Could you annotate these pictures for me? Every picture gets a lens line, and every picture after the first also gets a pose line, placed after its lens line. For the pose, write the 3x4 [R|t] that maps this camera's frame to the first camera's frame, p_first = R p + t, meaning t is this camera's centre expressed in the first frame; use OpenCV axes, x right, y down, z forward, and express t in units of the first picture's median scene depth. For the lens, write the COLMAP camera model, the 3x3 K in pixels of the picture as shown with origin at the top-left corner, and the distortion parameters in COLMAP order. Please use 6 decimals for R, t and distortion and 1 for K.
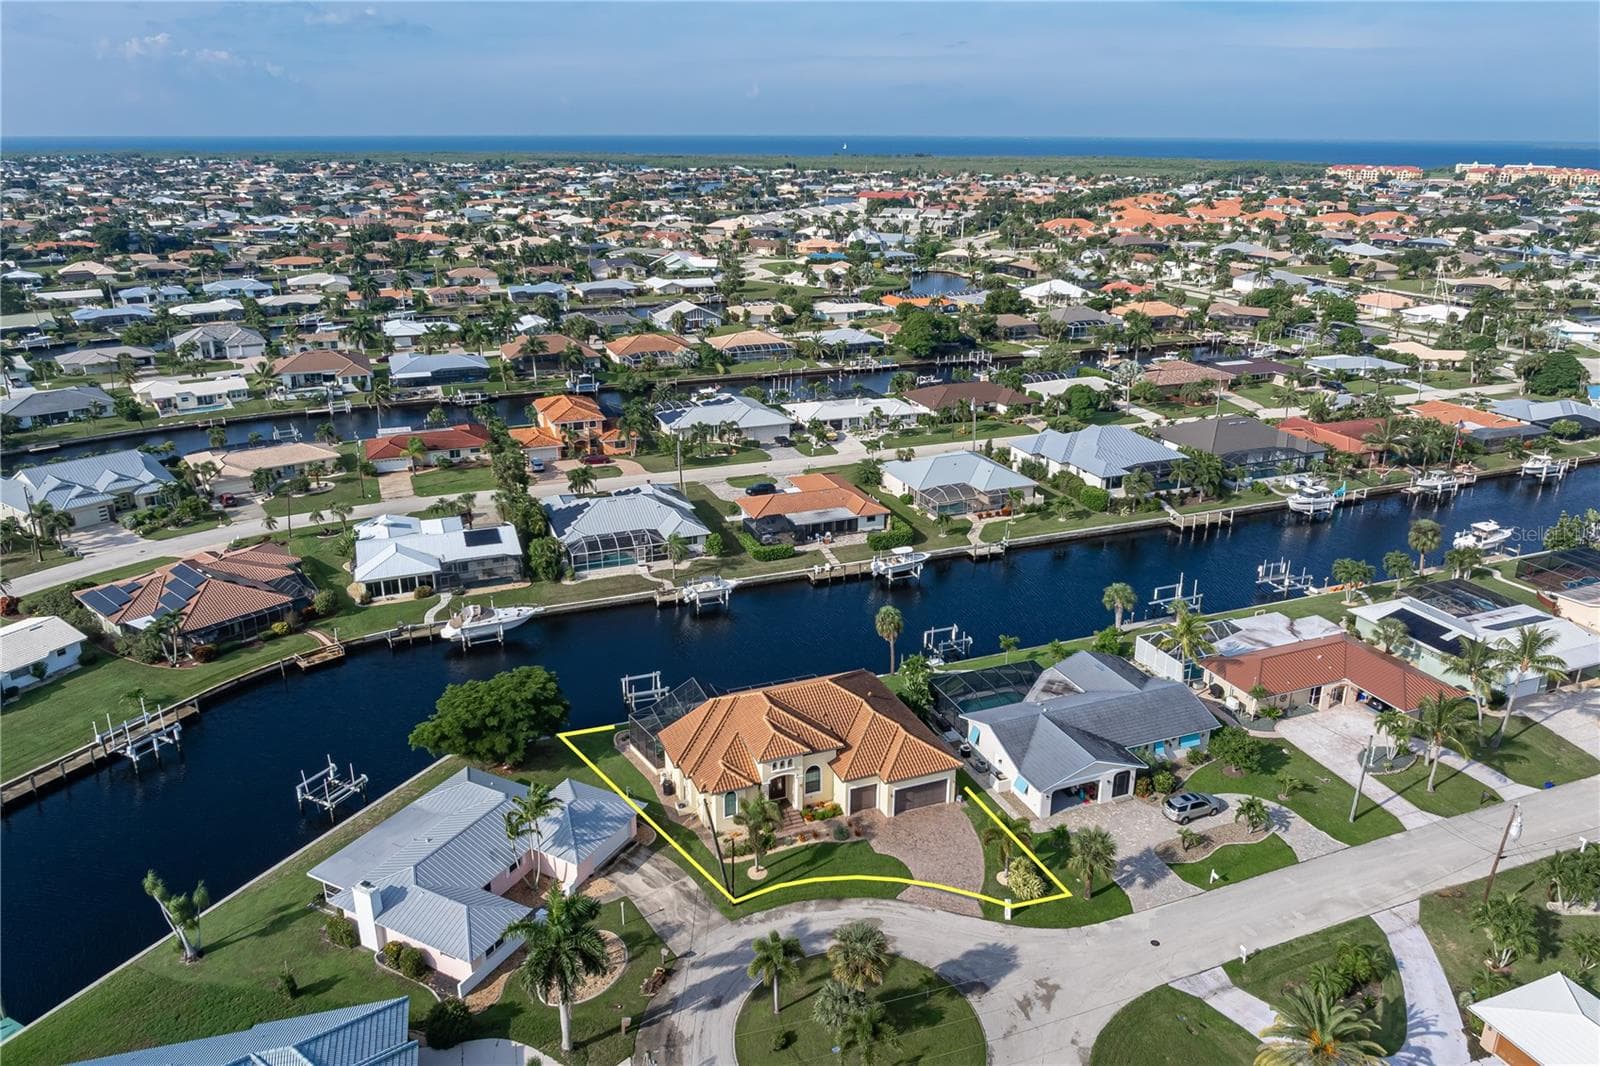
lens RADIAL K [[1131.8, 0, 800.0], [0, 1131.8, 533.0], [0, 0, 1]] dist [-0.015603, -0.003839]
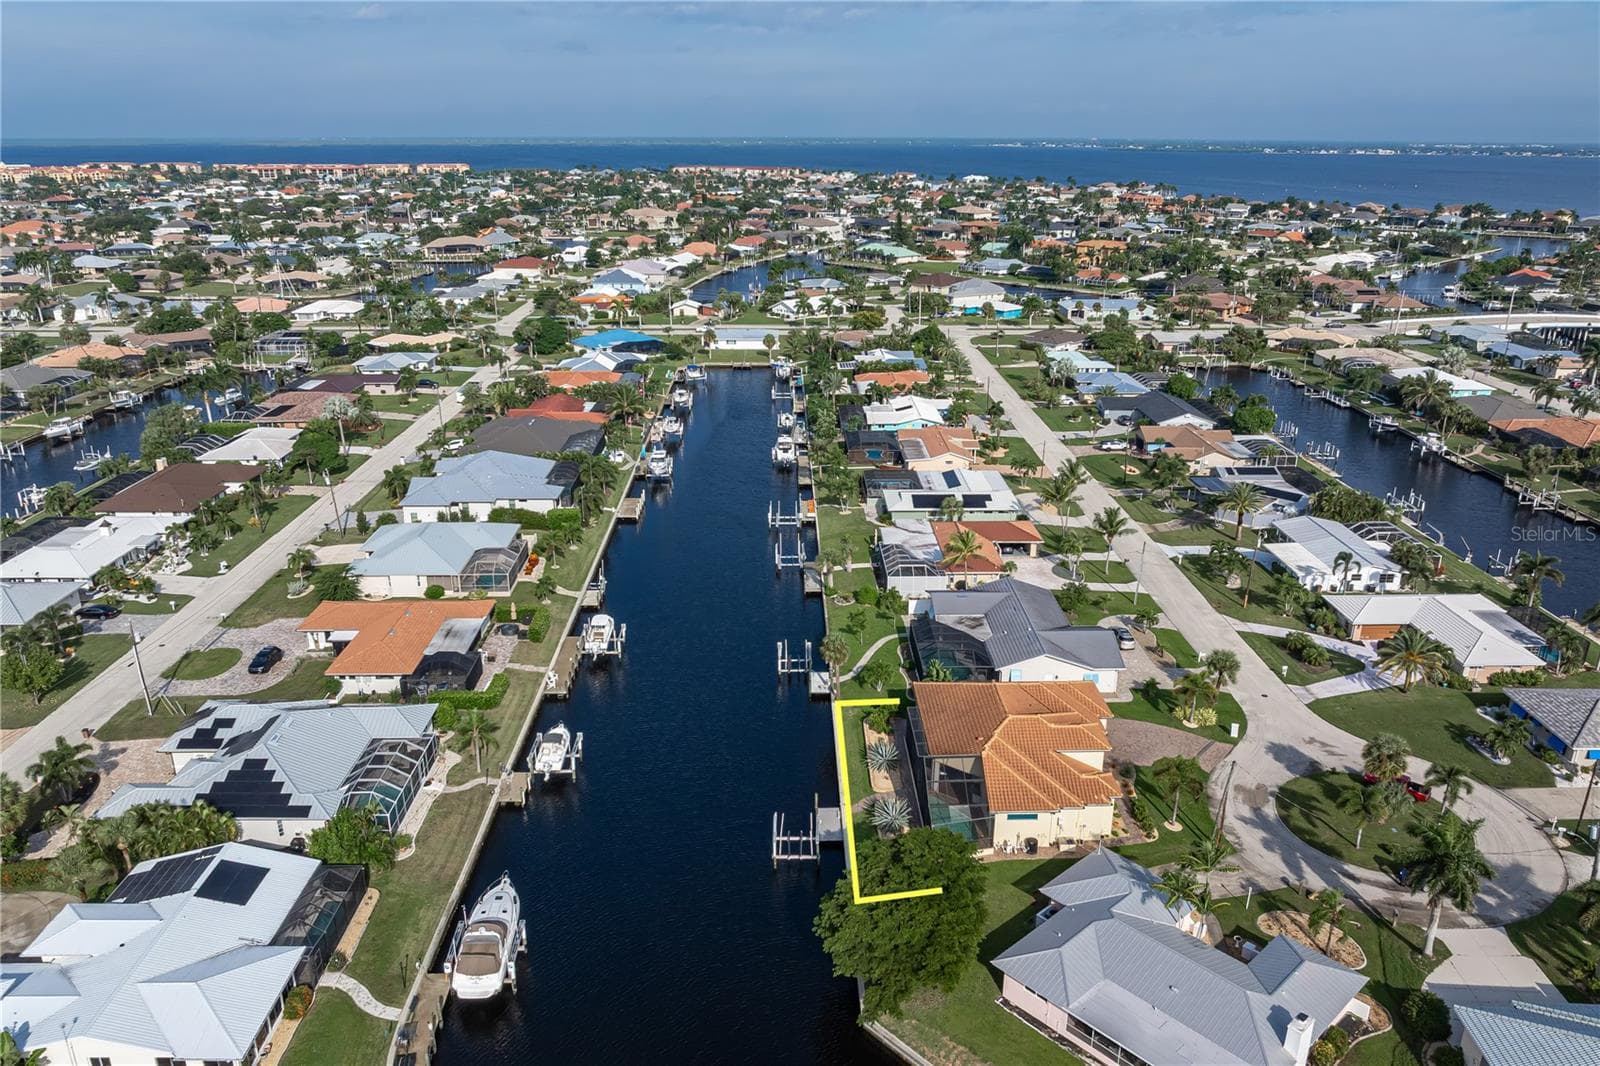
lens RADIAL K [[1131.8, 0, 800.0], [0, 1131.8, 533.0], [0, 0, 1]] dist [-0.015603, -0.003839]
pose [[0.348817, -0.311605, 0.883872, -0.631155], [0.319401, 0.926173, 0.200467, -0.179444], [-0.881084, 0.212384, 0.422592, 0.502244]]
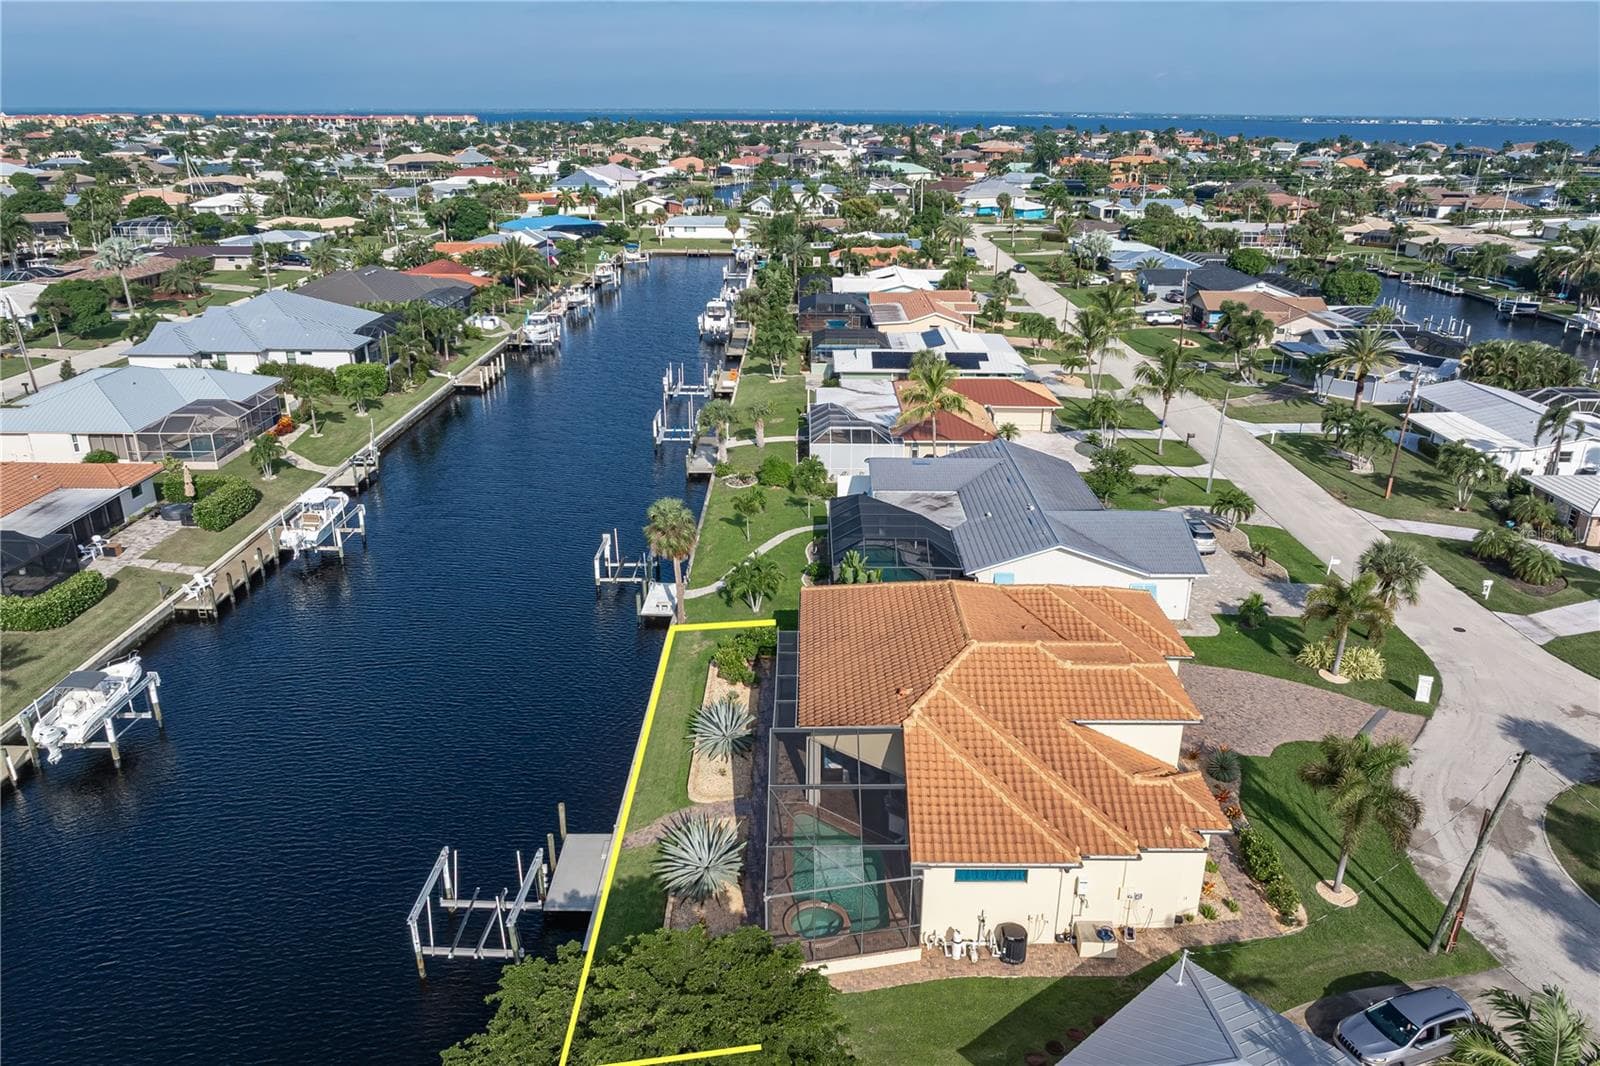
lens RADIAL K [[1131.8, 0, 800.0], [0, 1131.8, 533.0], [0, 0, 1]] dist [-0.015603, -0.003839]
pose [[0.371144, -0.325644, 0.869602, -0.298268], [0.312367, 0.925697, 0.213333, -0.010335], [-0.874459, 0.192458, 0.445288, 0.599646]]
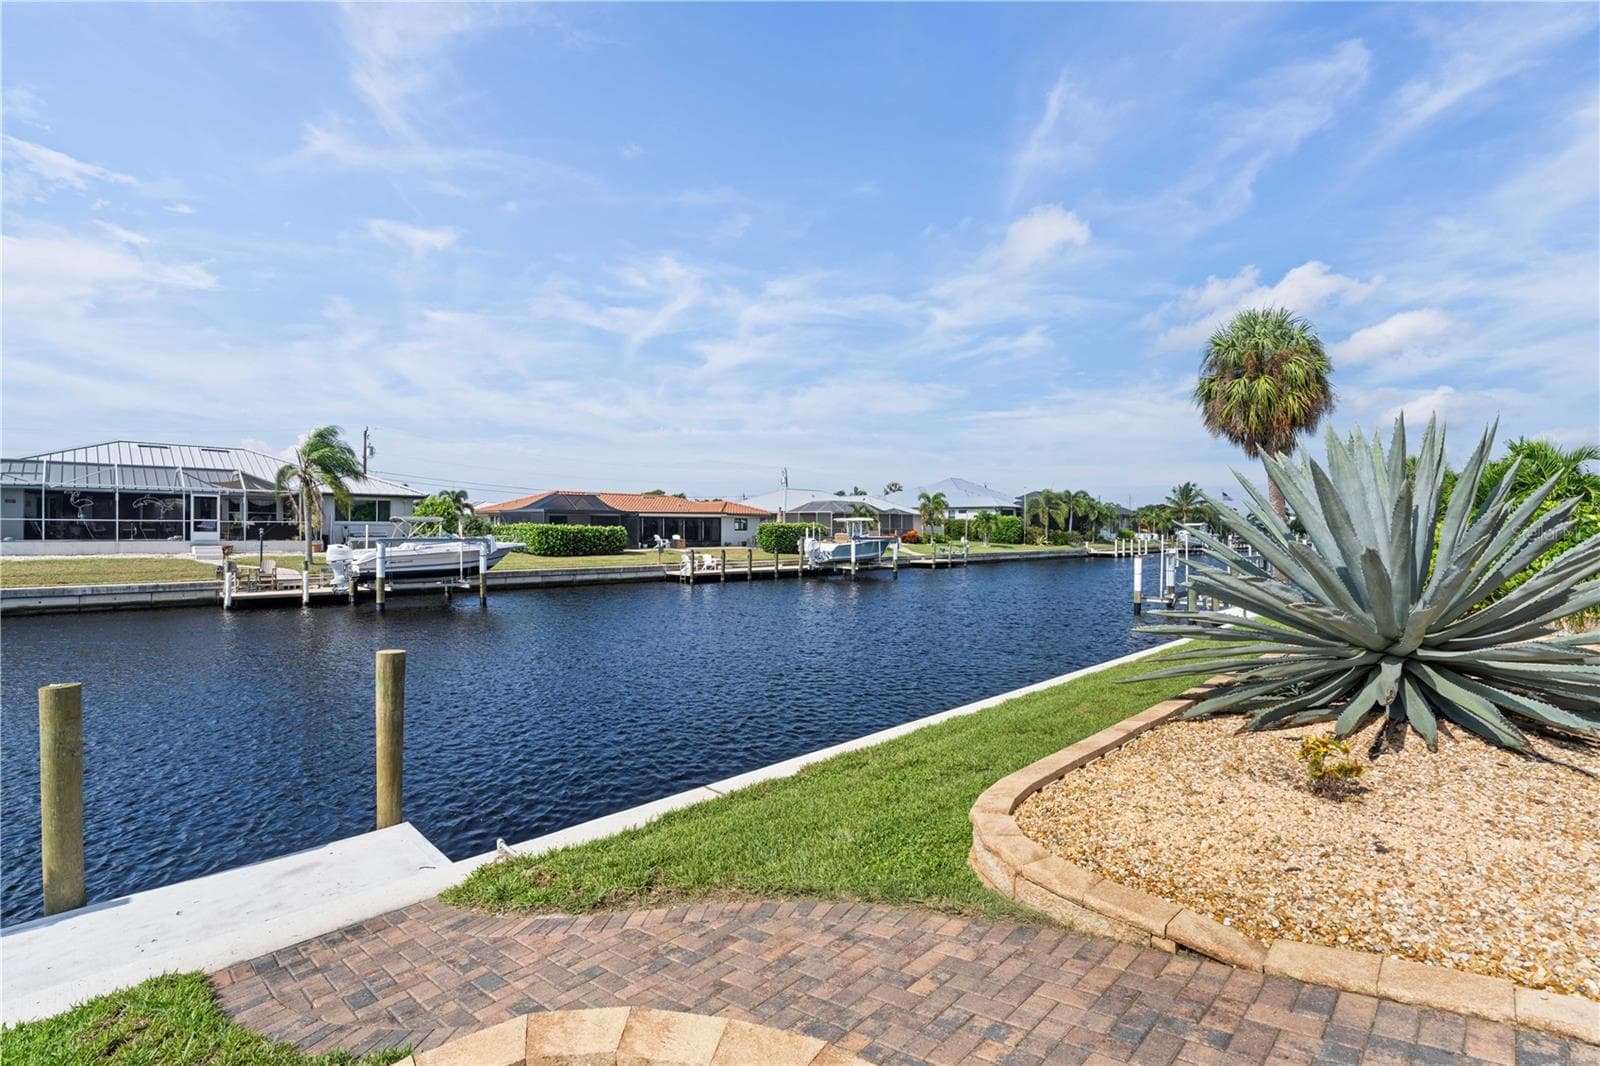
lens RADIAL K [[722.6, 0, 803.0], [0, 722.6, 515.0], [0, 0, 1]] dist [-0.007331, 0.000451]
pose [[0.916576, 0.013939, 0.399617, -0.061508], [0.129271, 0.935395, -0.329127, 0.120784], [-0.378388, 0.353329, 0.855559, 0.761287]]
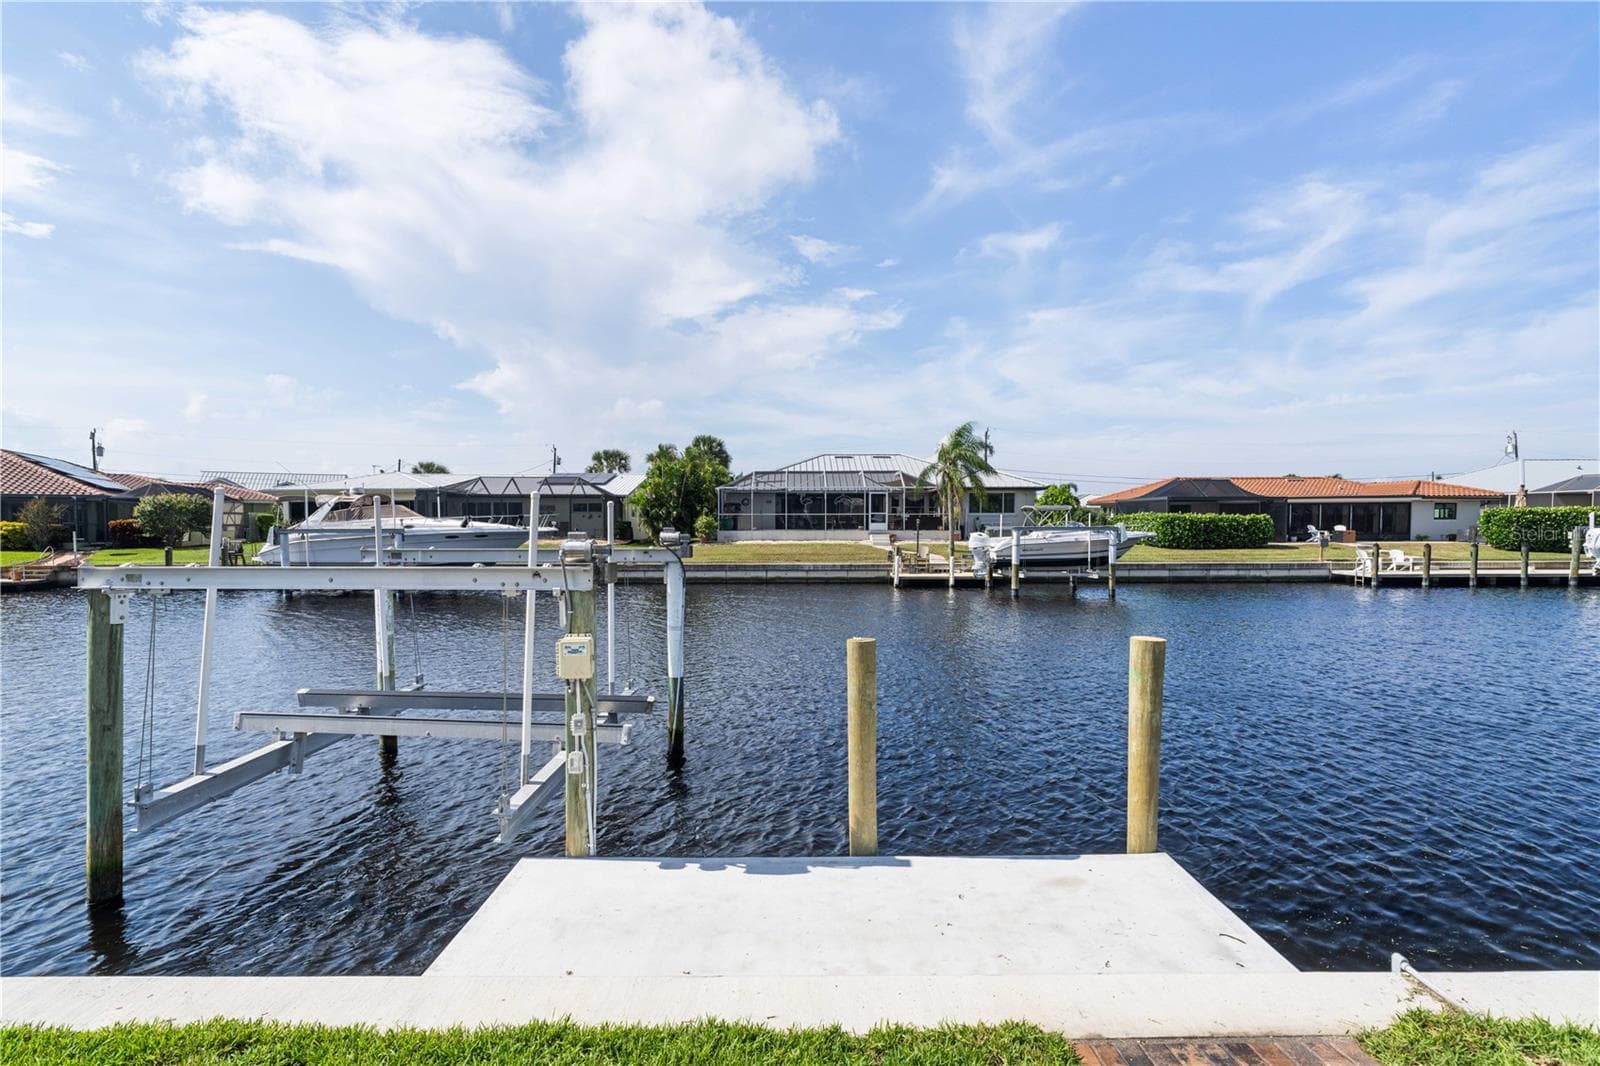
lens RADIAL K [[728.4, 0, 800.0], [0, 728.4, 533.0], [0, 0, 1]] dist [-0.004531, 0.000123]
pose [[0.931717, 0.003742, -0.363165, -0.069998], [-0.121691, 0.945361, -0.302463, 0.118773], [0.342190, 0.326004, 0.881264, 0.772701]]
